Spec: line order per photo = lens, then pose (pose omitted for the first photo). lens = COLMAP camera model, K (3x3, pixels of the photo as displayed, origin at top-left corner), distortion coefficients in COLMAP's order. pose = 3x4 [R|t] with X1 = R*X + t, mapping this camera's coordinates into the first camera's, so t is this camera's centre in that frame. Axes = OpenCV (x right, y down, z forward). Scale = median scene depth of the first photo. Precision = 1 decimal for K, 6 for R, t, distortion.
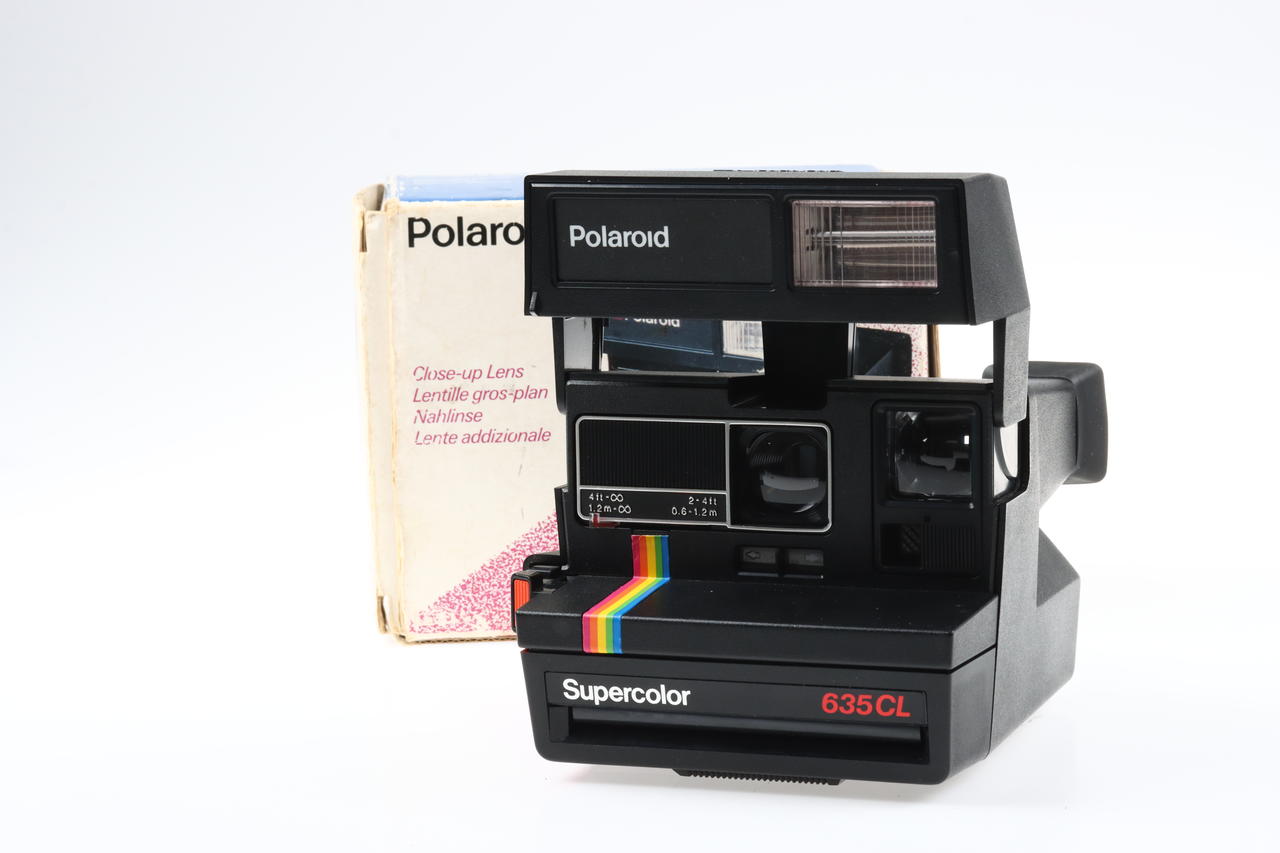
lens RADIAL K [[3760.2, 0, 640.2], [0, 3760.2, 427.4], [0, 0, 1]] dist [-0.254875, 0.000000]
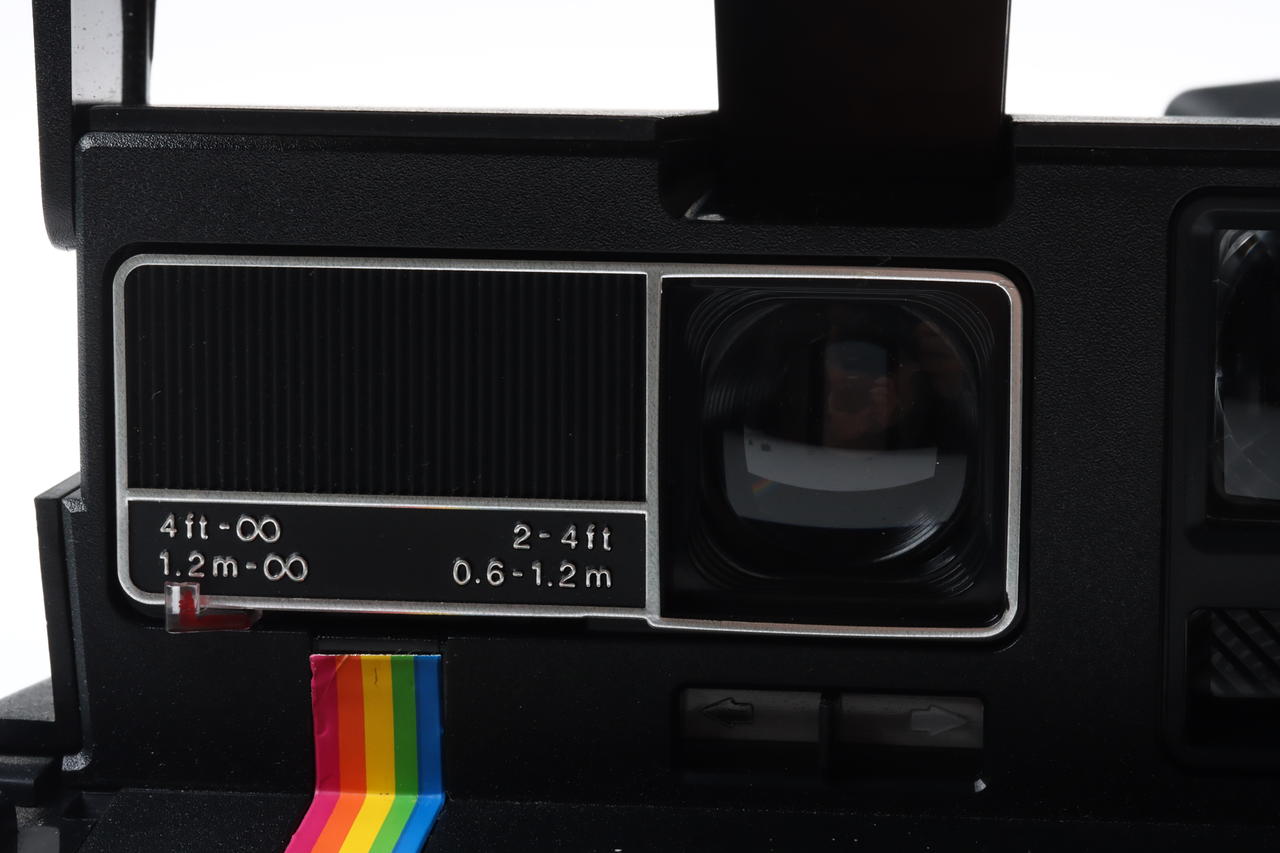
lens RADIAL K [[3760.2, 0, 639.9], [0, 3760.2, 423.4], [0, 0, 1]] dist [-0.254875, 0.000000]
pose [[0.964632, -0.023195, 0.262578, -0.054567], [0.009360, 0.998507, 0.053817, -0.005219], [-0.263435, -0.049456, 0.963409, 0.710271]]
